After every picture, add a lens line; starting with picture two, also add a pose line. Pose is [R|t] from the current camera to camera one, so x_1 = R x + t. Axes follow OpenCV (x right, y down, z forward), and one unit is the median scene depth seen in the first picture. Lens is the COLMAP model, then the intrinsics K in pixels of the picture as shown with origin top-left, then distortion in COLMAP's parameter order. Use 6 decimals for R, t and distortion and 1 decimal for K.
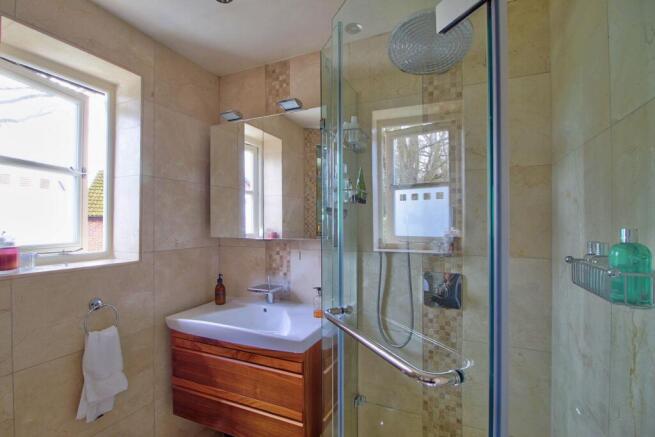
lens RADIAL K [[316.5, 0, 327.5], [0, 316.5, 218.5], [0, 0, 1]] dist [-0.000042, -0.000425]
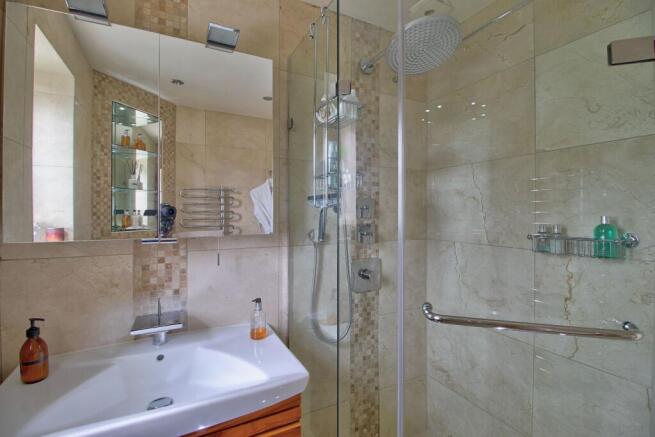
lens RADIAL K [[297.2, 0, 326.8], [0, 297.2, 210.5], [0, 0, 1]] dist [-0.004414, -0.001448]
pose [[0.626875, 0.006531, 0.779093, -0.417071], [-0.011894, 0.999929, 0.001188, 0.005541], [-0.779029, -0.010012, 0.626908, 0.381780]]
